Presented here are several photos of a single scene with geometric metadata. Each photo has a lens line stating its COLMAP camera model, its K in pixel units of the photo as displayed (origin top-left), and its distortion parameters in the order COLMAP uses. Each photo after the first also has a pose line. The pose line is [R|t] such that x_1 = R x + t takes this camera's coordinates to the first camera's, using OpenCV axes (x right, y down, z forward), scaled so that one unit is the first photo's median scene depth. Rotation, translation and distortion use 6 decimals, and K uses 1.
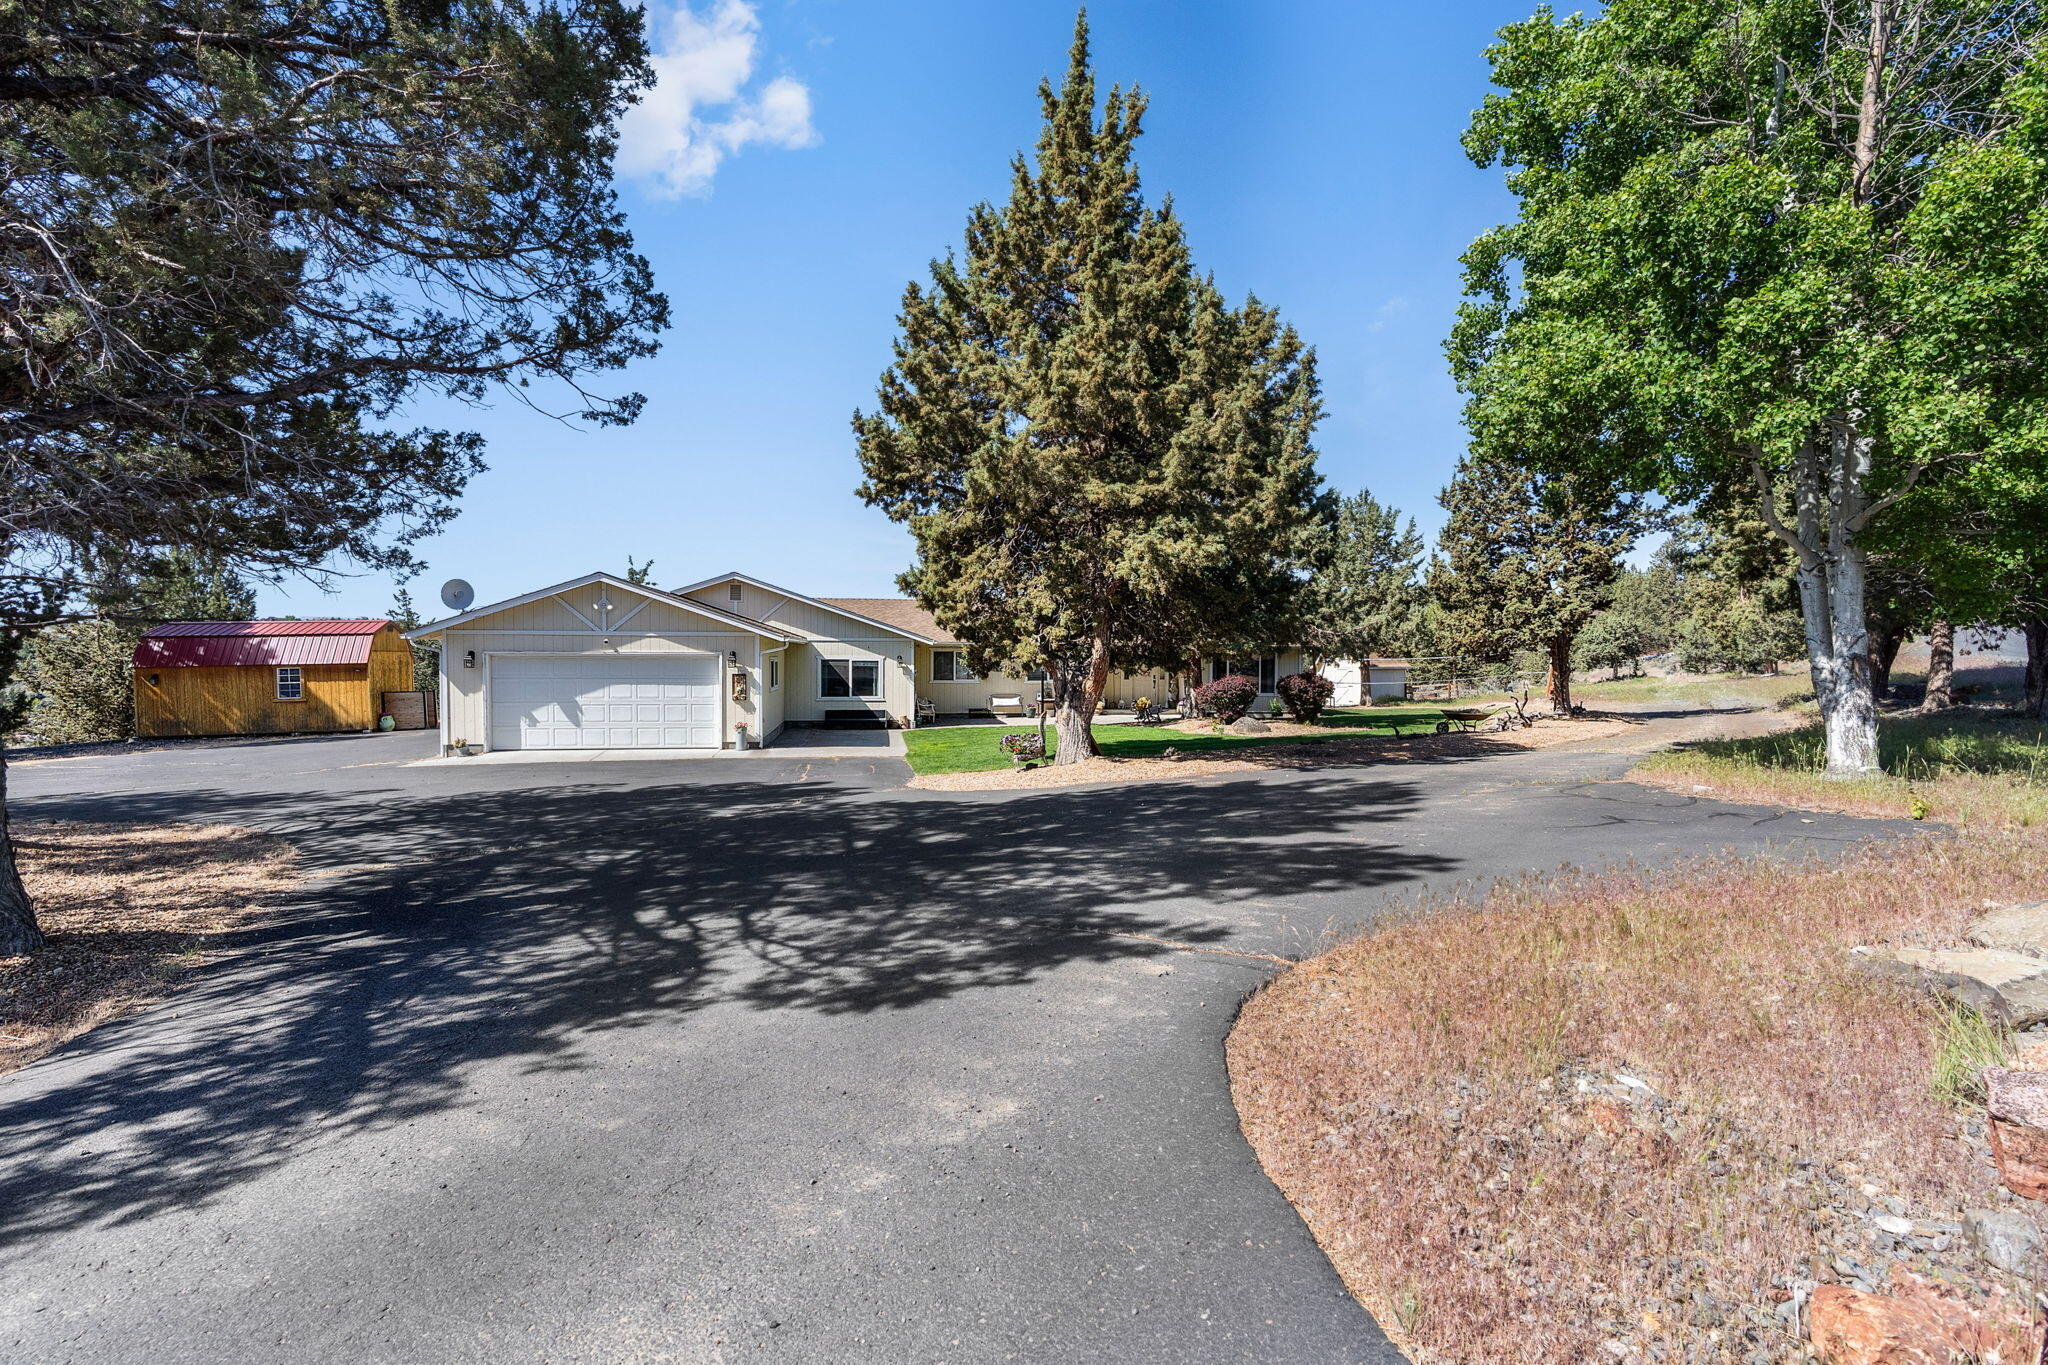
lens RADIAL K [[912.2, 0, 1024.0], [0, 912.2, 682.5], [0, 0, 1]] dist [-0.021768, 0.000105]
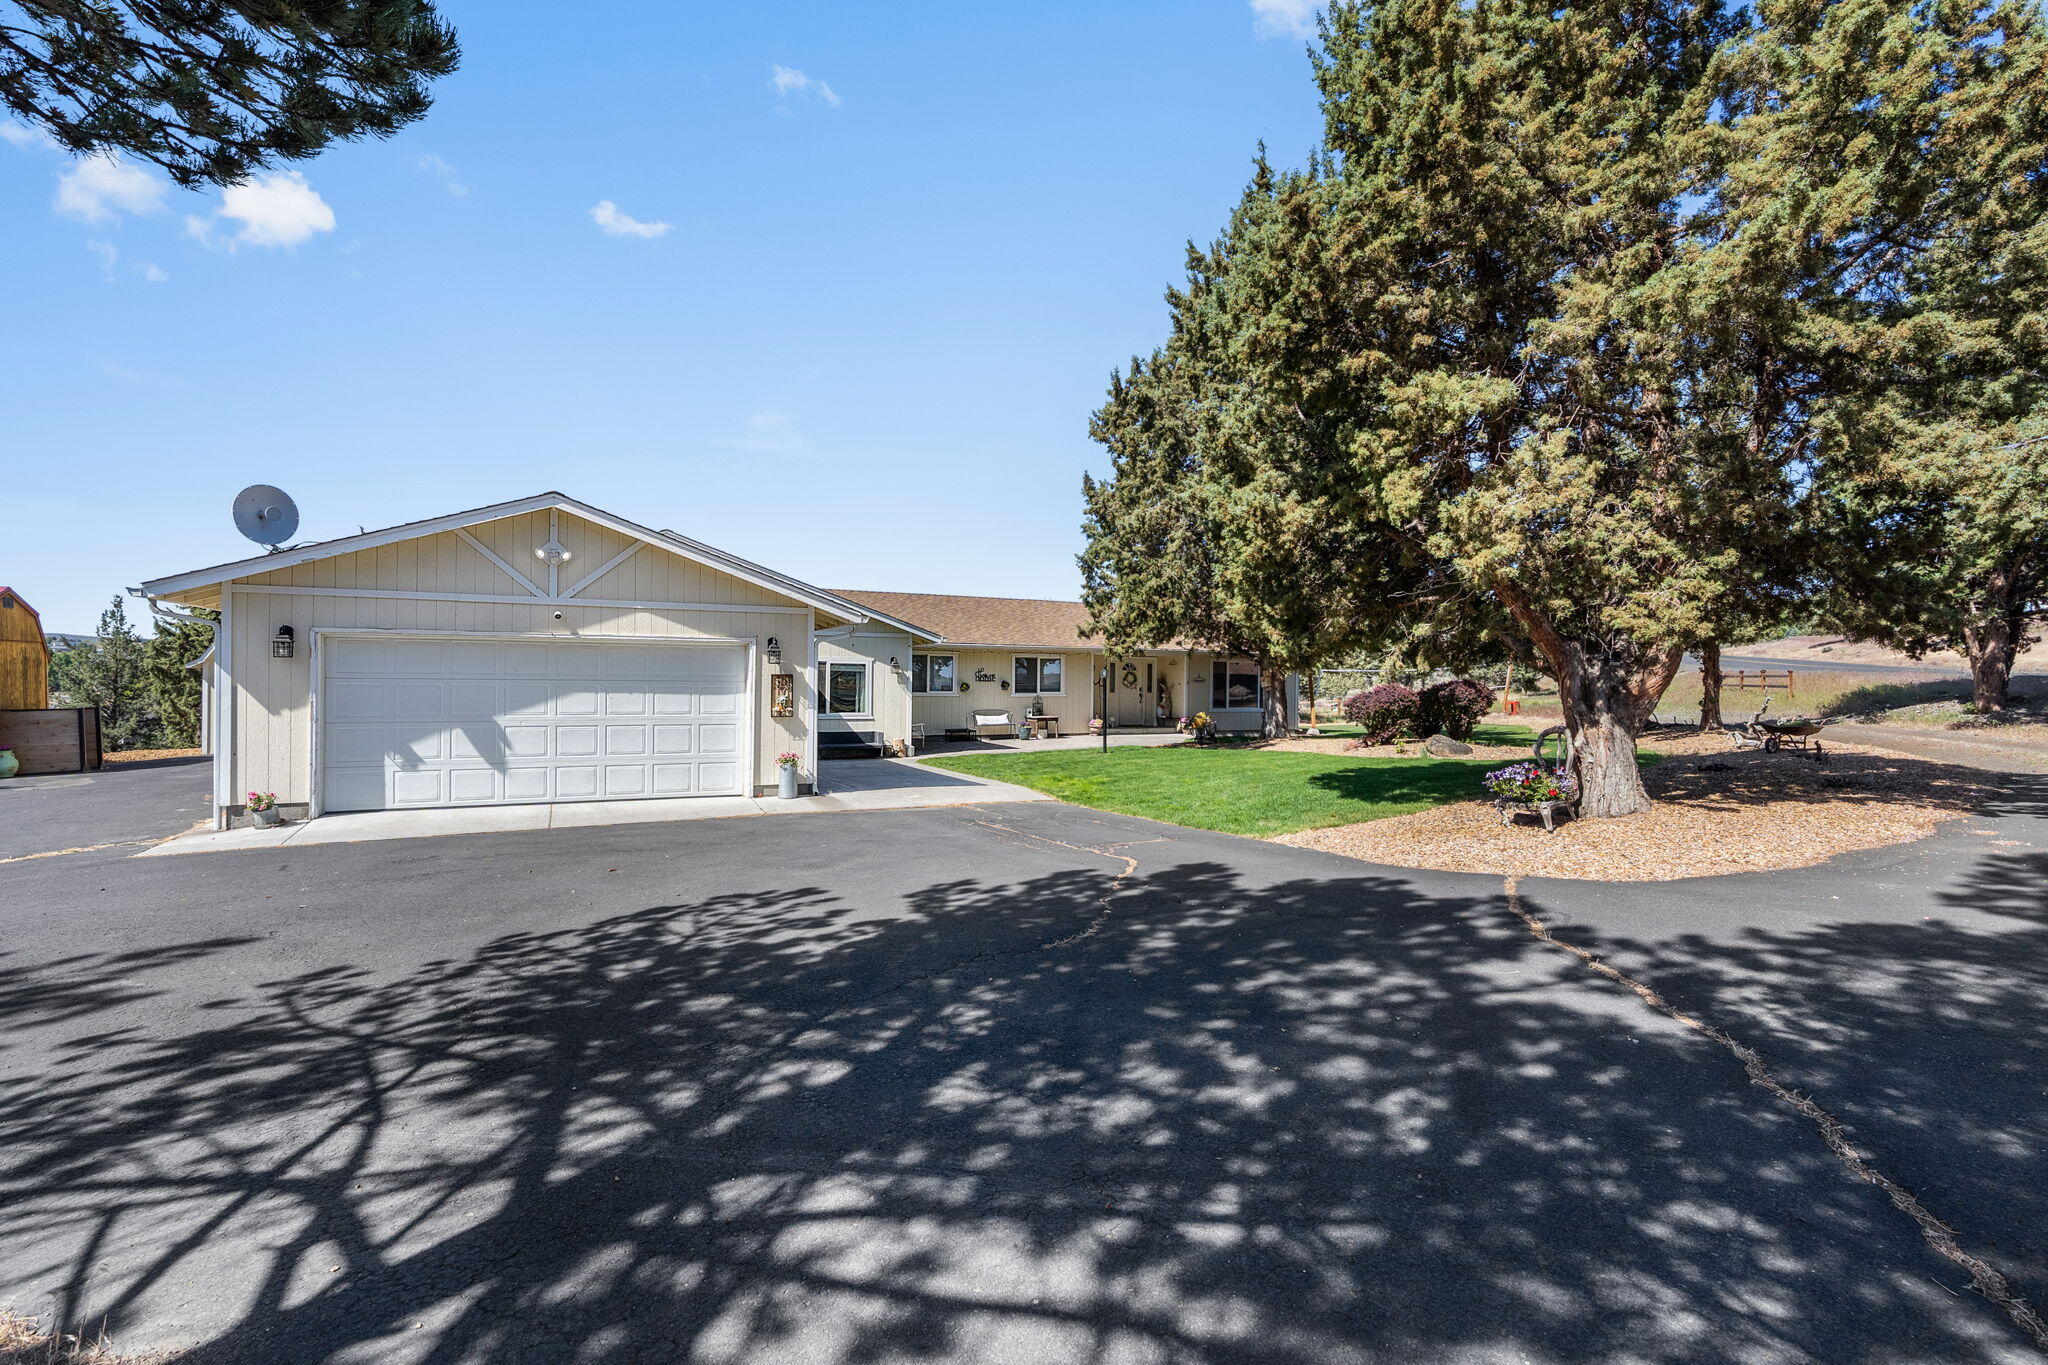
lens RADIAL K [[912.2, 0, 1024.0], [0, 912.2, 682.5], [0, 0, 1]] dist [-0.021768, 0.000105]
pose [[0.955897, 0.005919, 0.293642, -0.383328], [0.000783, 0.999742, -0.022701, 0.011375], [-0.293701, 0.021930, 0.955646, 0.404972]]
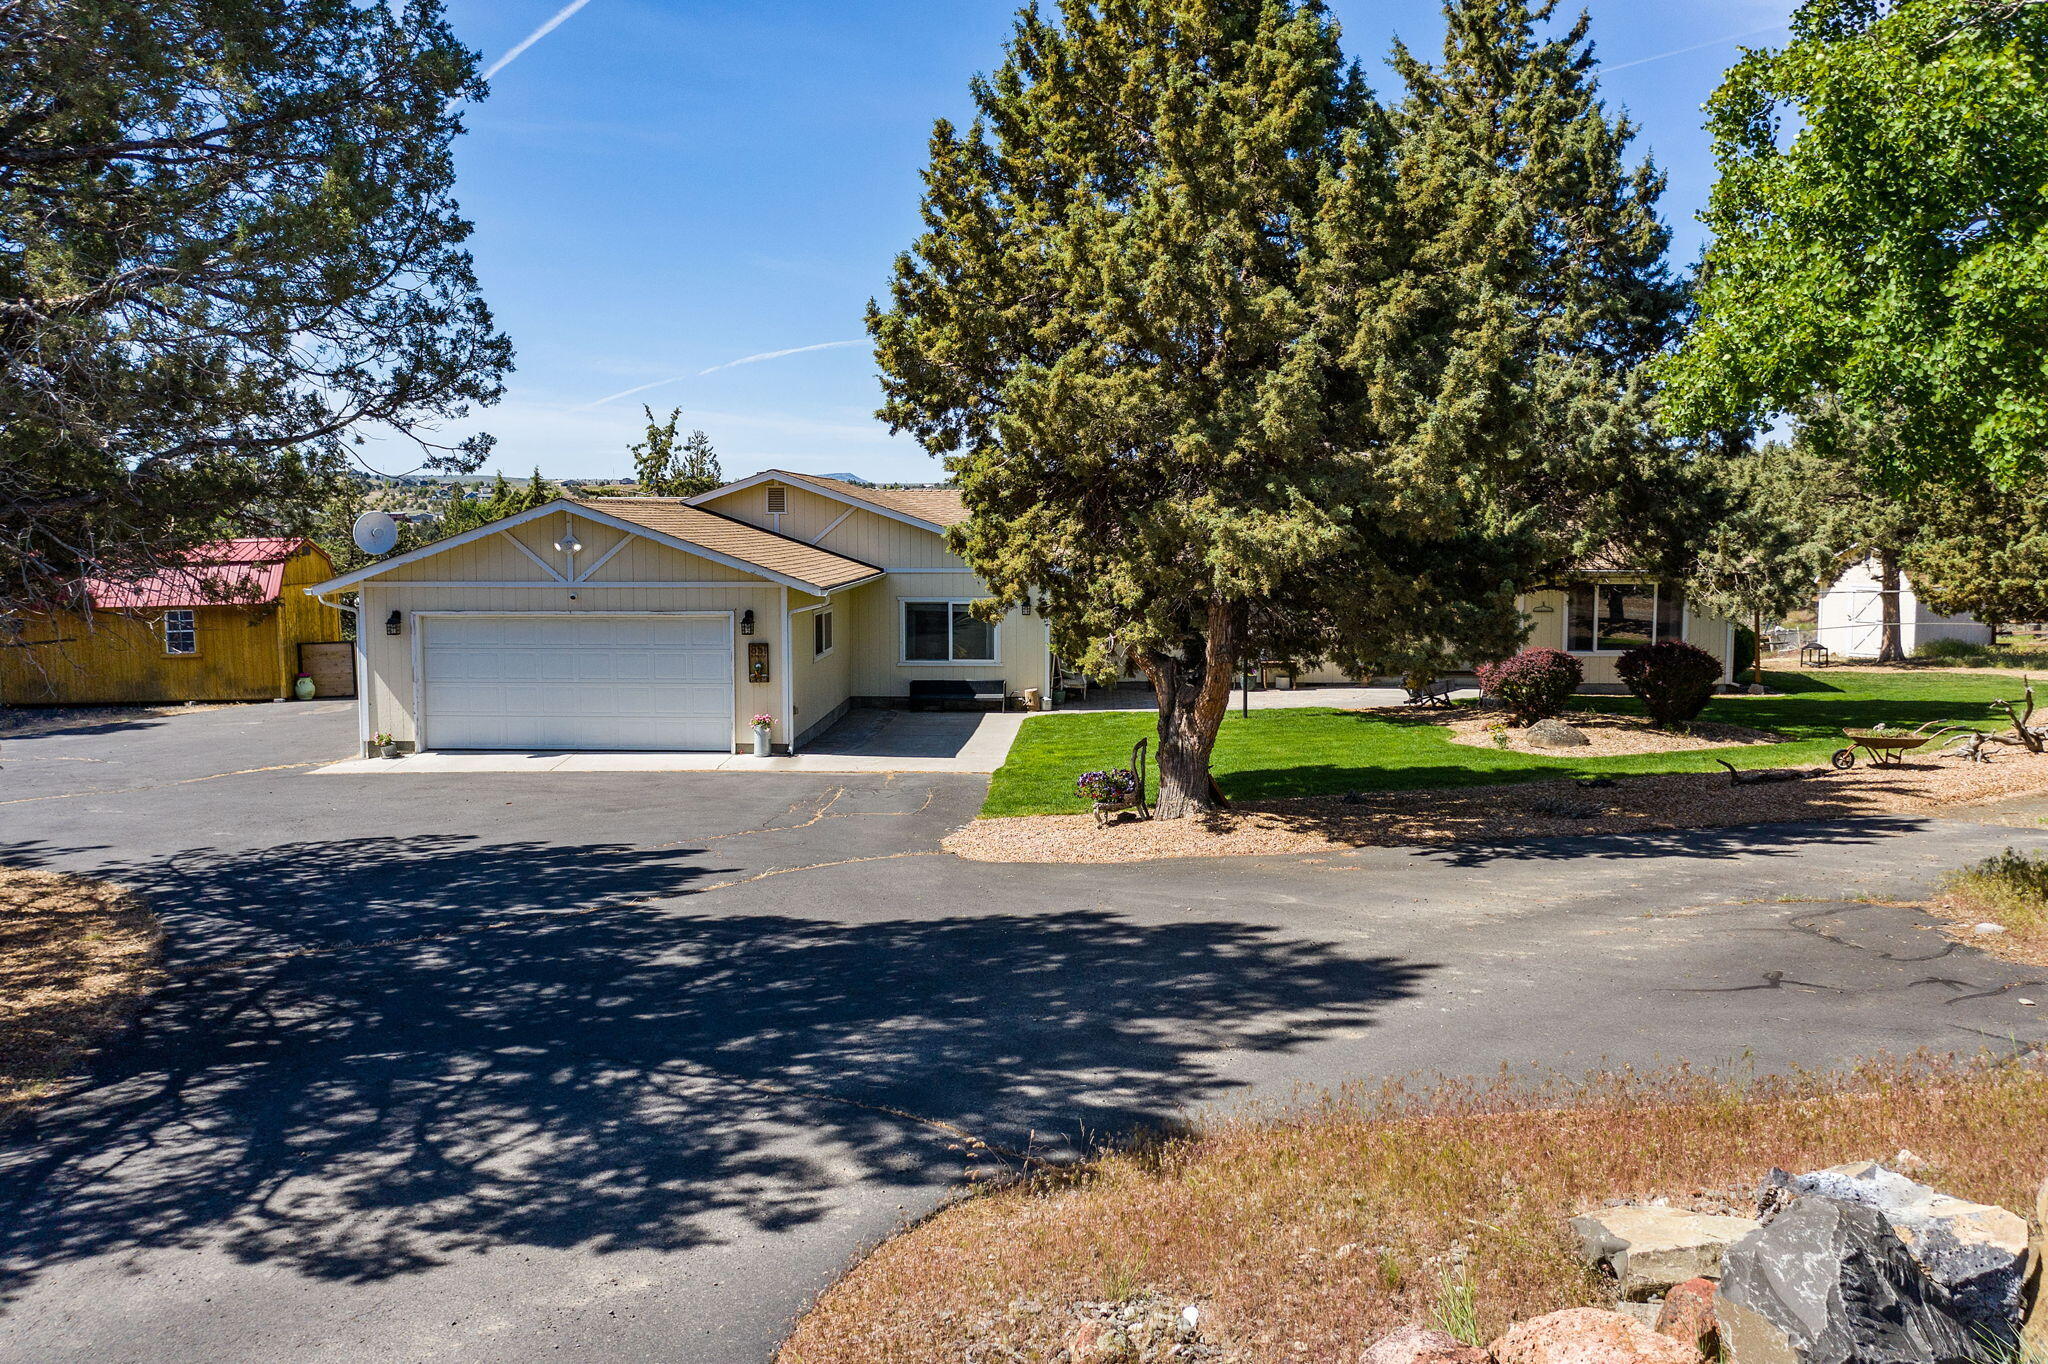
lens RADIAL K [[1518.1, 0, 965.5], [0, 1518.1, 678.5], [0, 0, 1]] dist [-0.021720, 0.008044]
pose [[0.978097, 0.010377, -0.207892, 0.083572], [-0.000120, 0.998785, 0.049288, -0.044951], [0.208151, -0.048183, 0.976909, -0.081782]]
